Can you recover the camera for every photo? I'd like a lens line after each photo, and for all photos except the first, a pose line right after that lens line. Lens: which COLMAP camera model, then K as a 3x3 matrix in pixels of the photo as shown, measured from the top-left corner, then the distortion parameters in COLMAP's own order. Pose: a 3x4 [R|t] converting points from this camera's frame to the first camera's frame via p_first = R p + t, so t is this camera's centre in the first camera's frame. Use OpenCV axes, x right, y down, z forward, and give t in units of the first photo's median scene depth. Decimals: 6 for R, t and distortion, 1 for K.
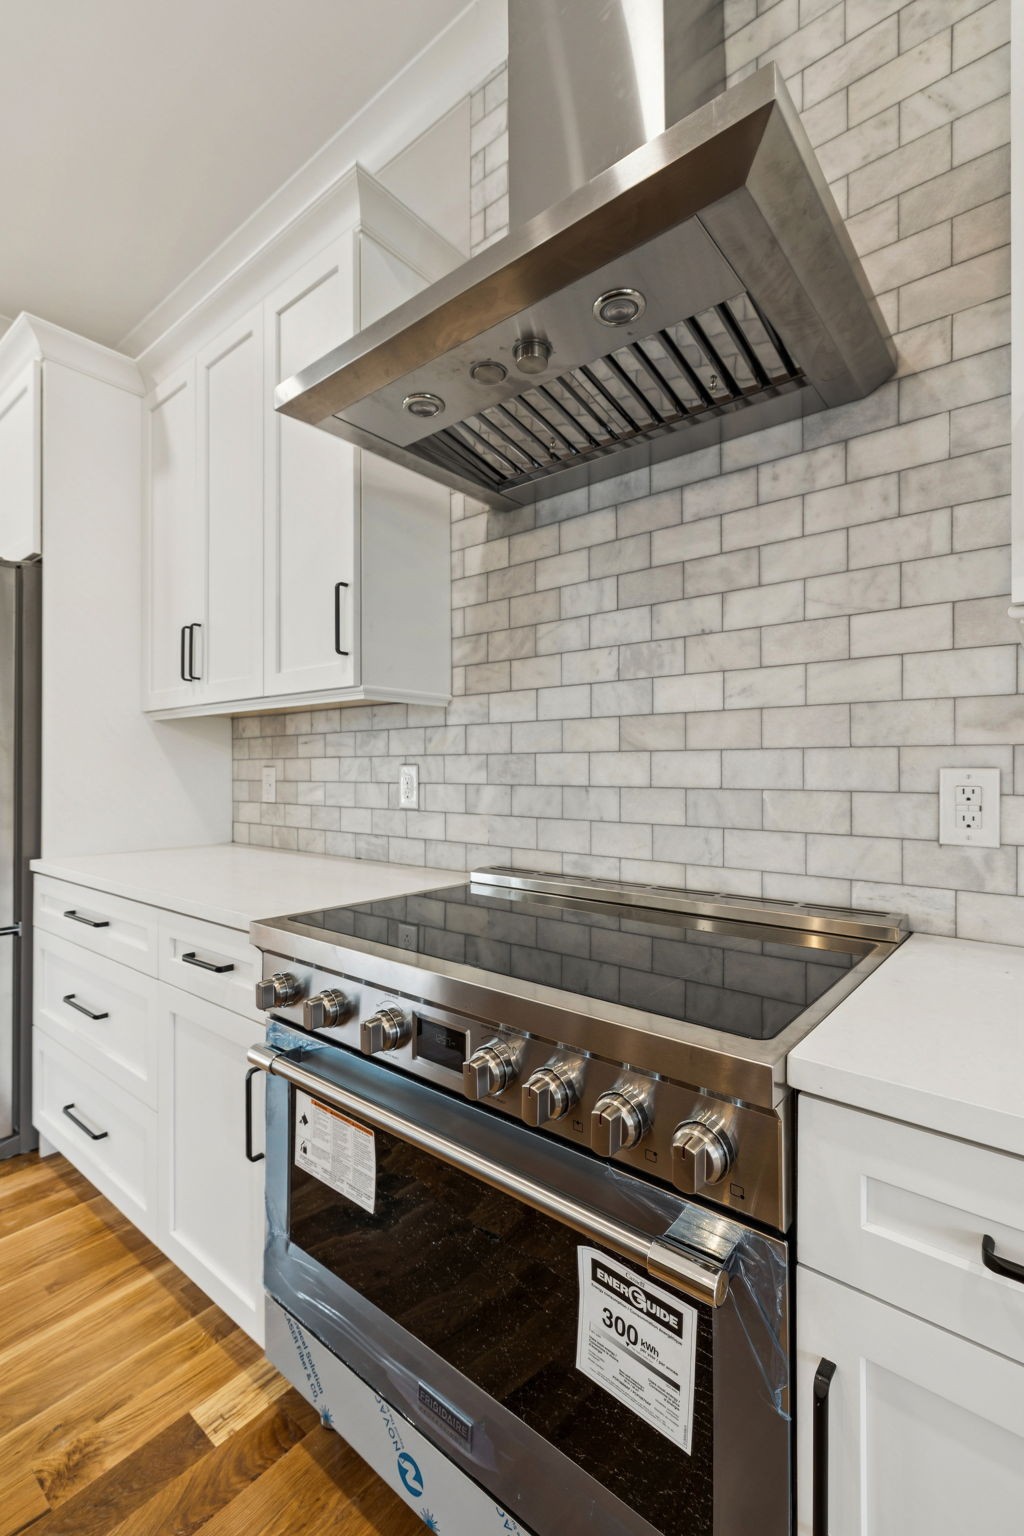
lens RADIAL K [[668.9, 0, 514.0], [0, 668.9, 763.0], [0, 0, 1]] dist [0.002955, 0.000435]
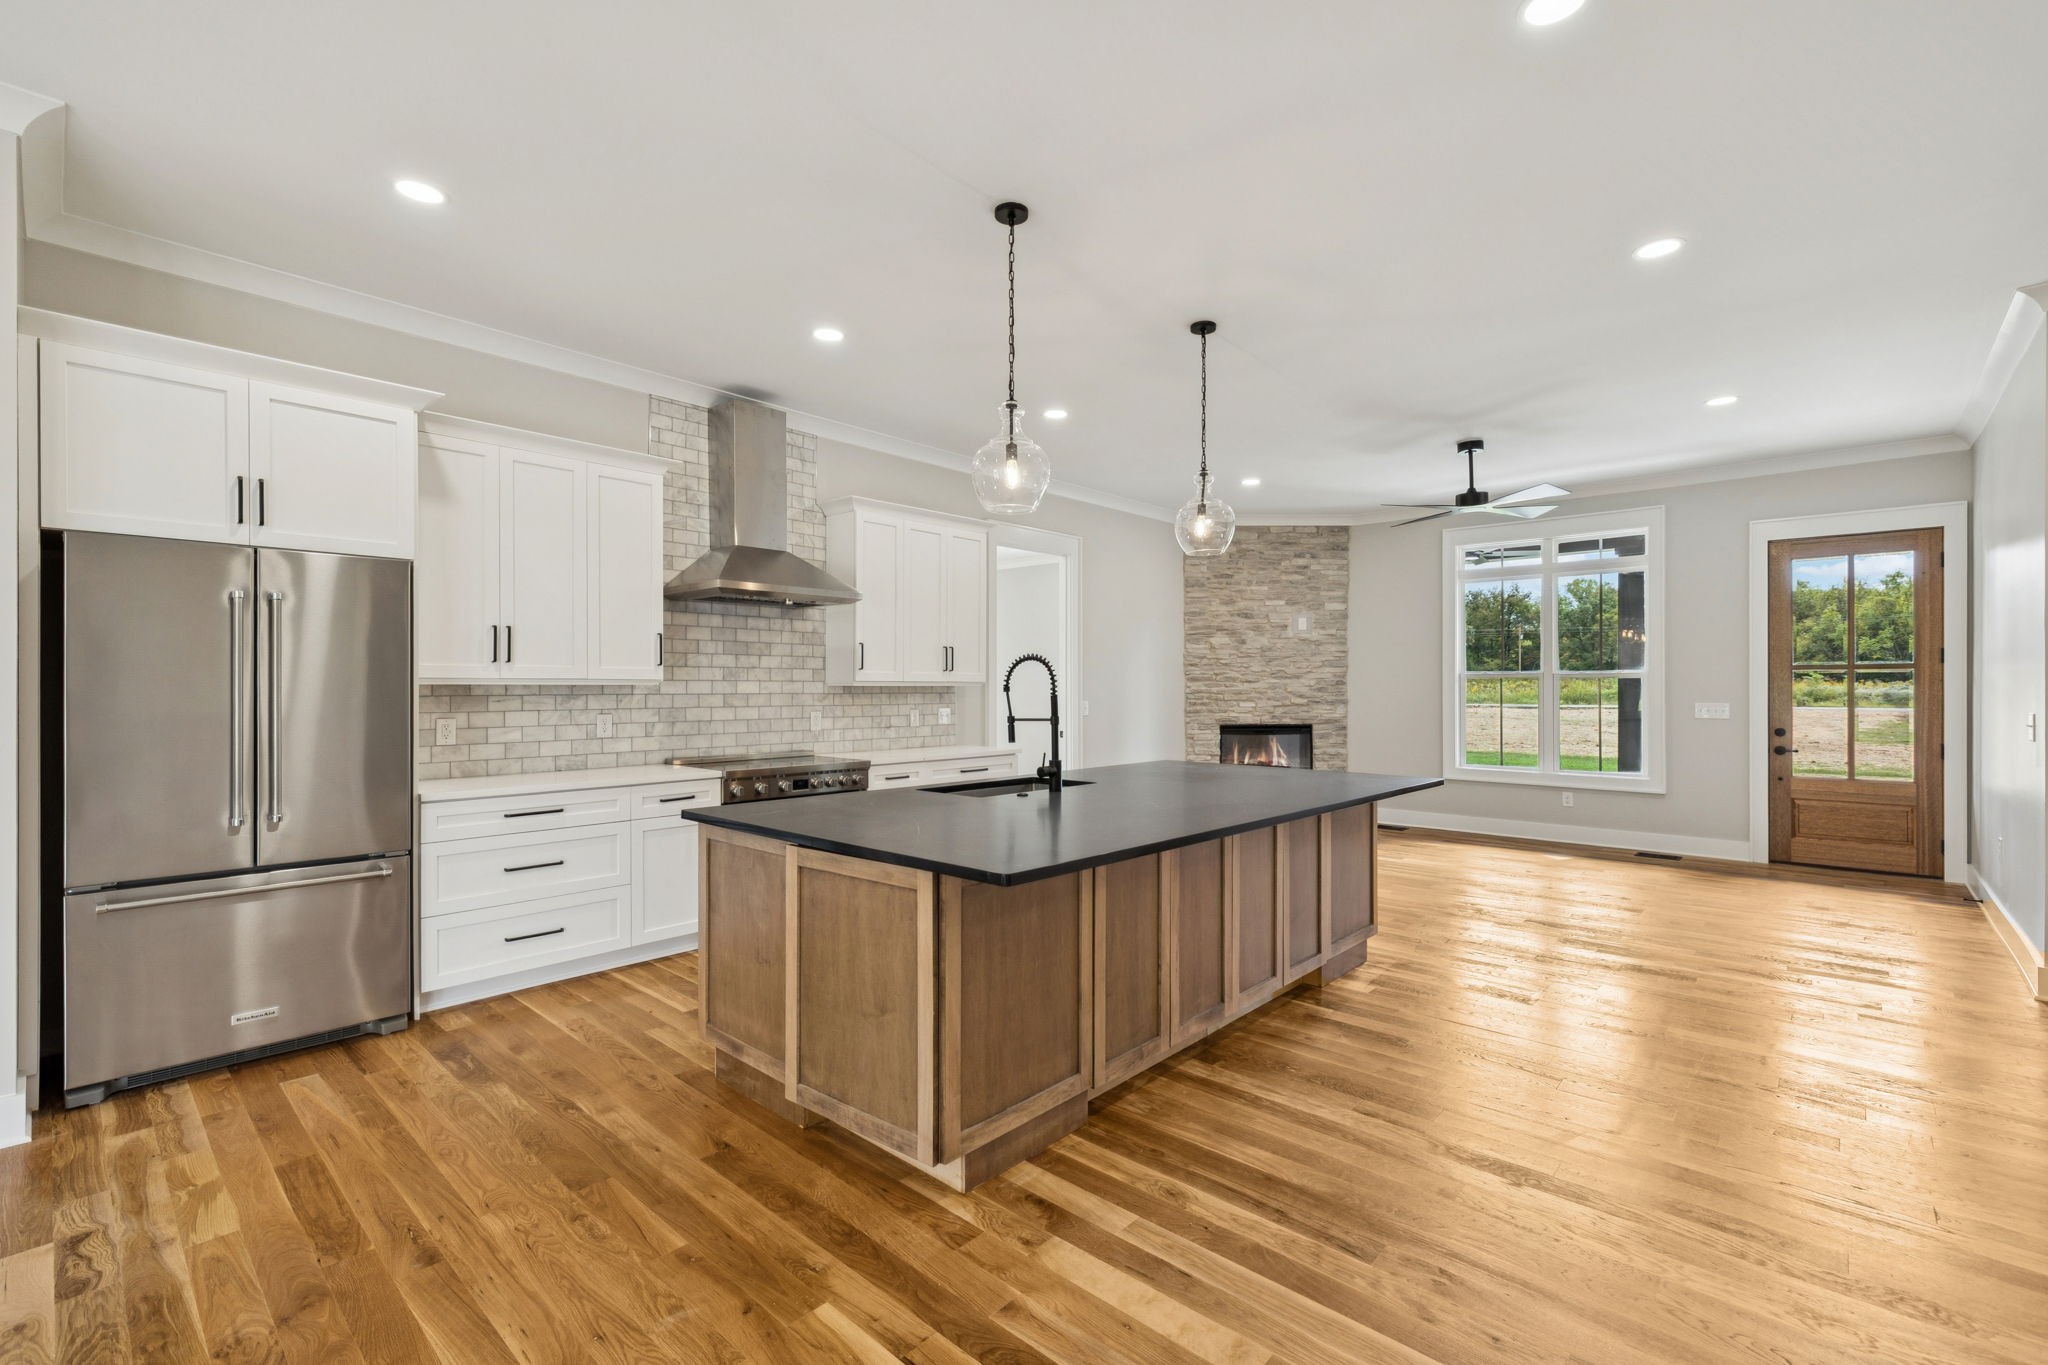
lens RADIAL K [[891.9, 0, 1022.3], [0, 891.9, 687.7], [0, 0, 1]] dist [0.002955, 0.000435]
pose [[0.063192, 0.002104, 0.997999, -3.152292], [-0.005996, 0.999981, -0.001728, -0.090783], [-0.997983, -0.005875, 0.063203, -0.393517]]
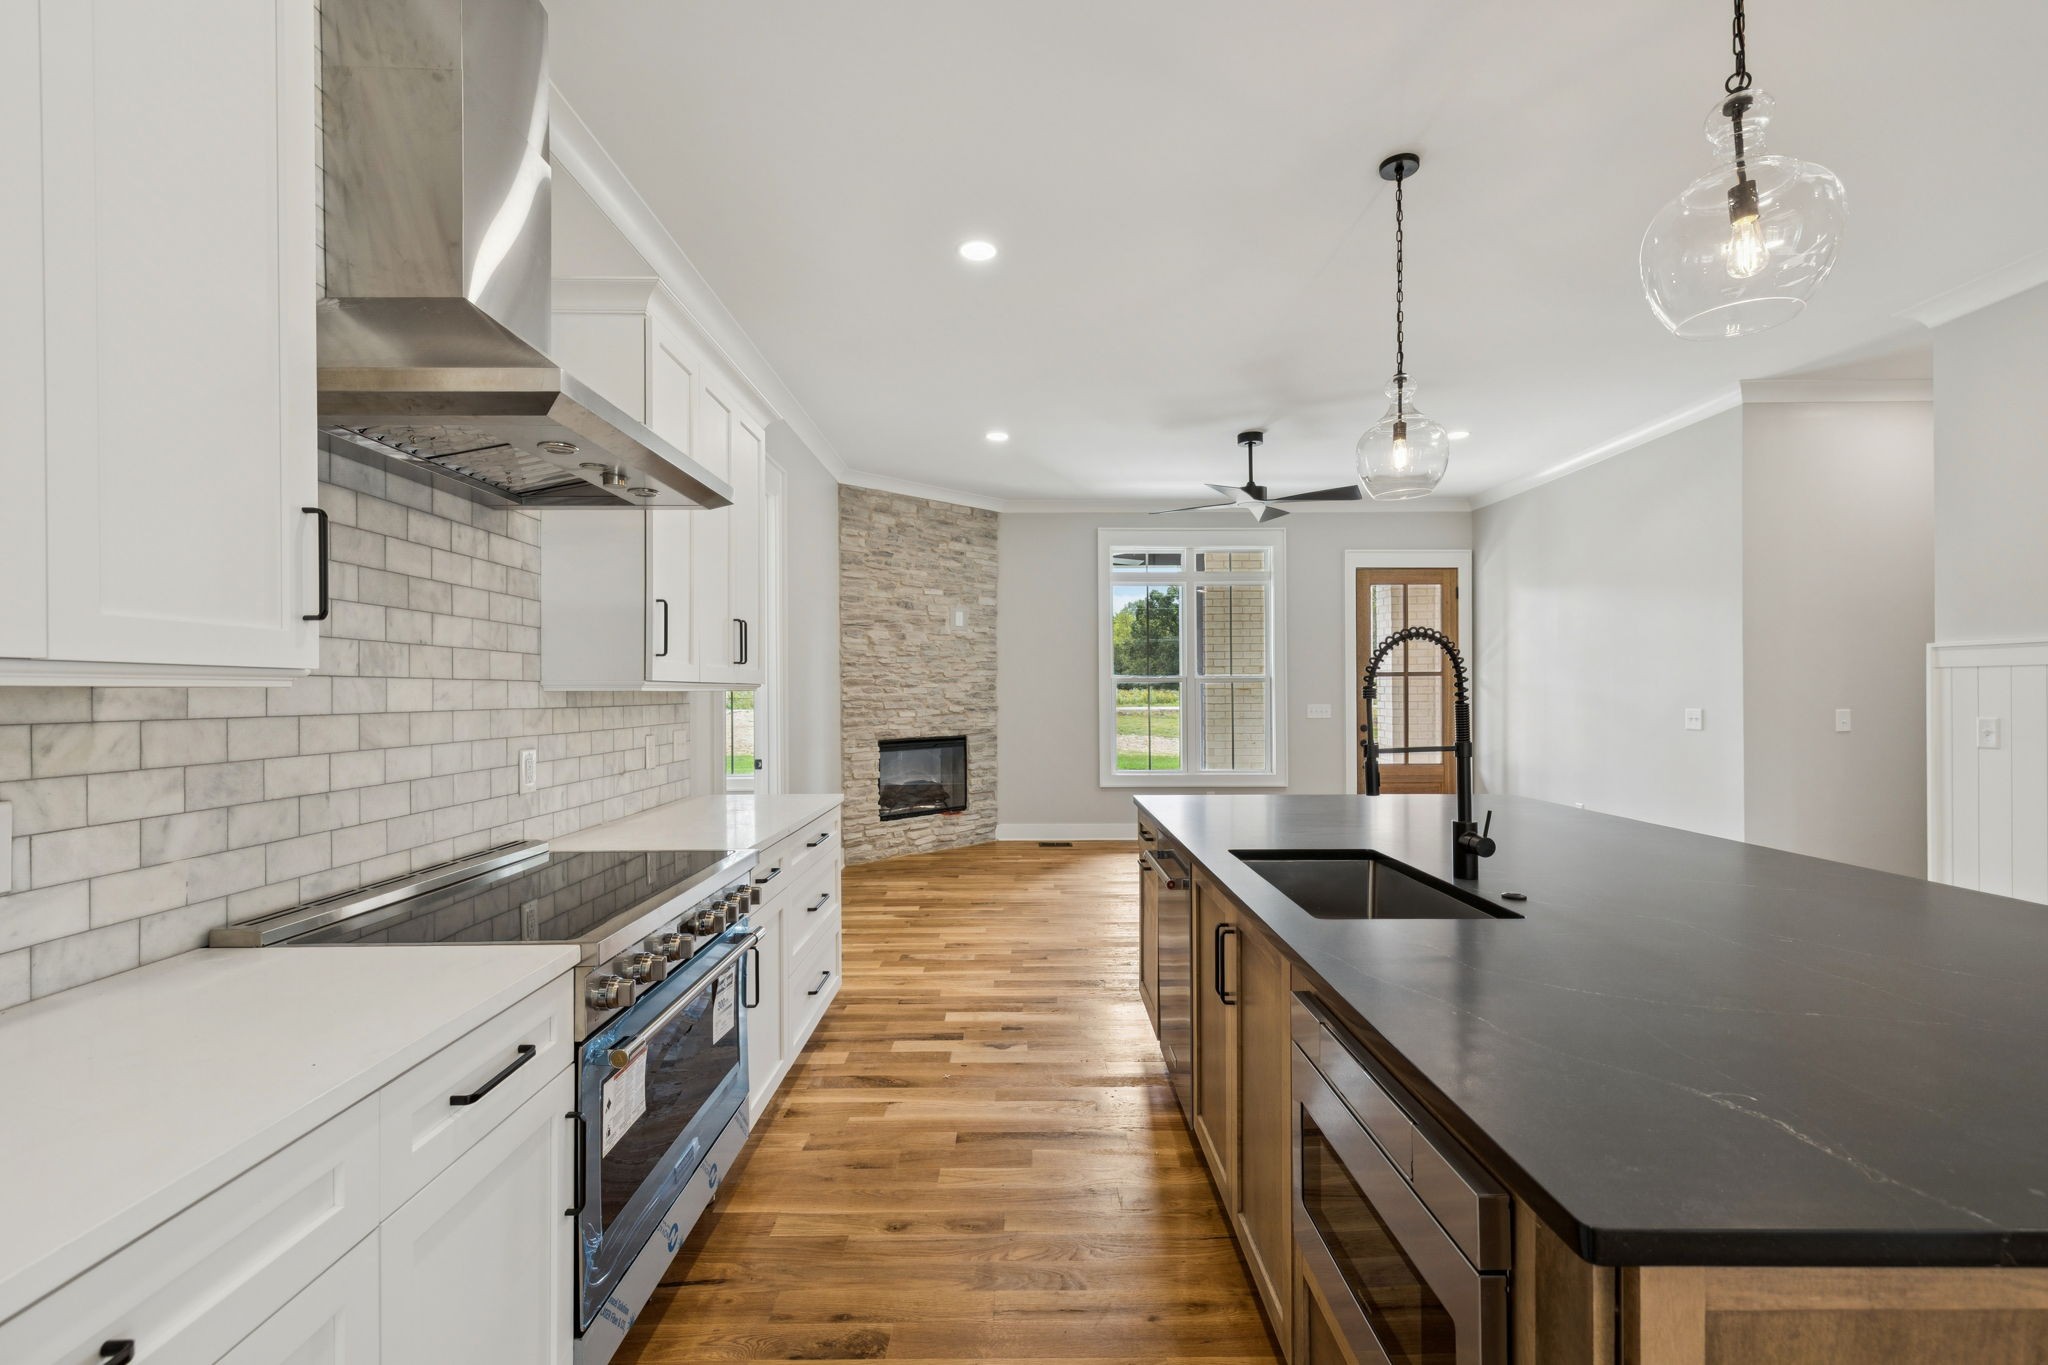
lens RADIAL K [[891.9, 0, 1022.3], [0, 891.9, 687.7], [0, 0, 1]] dist [0.002955, 0.000435]
pose [[-0.630645, 0.010045, 0.776006, -1.357349], [0.002407, 0.999937, -0.010988, -0.086095], [-0.776068, -0.005062, -0.630629, 1.014562]]
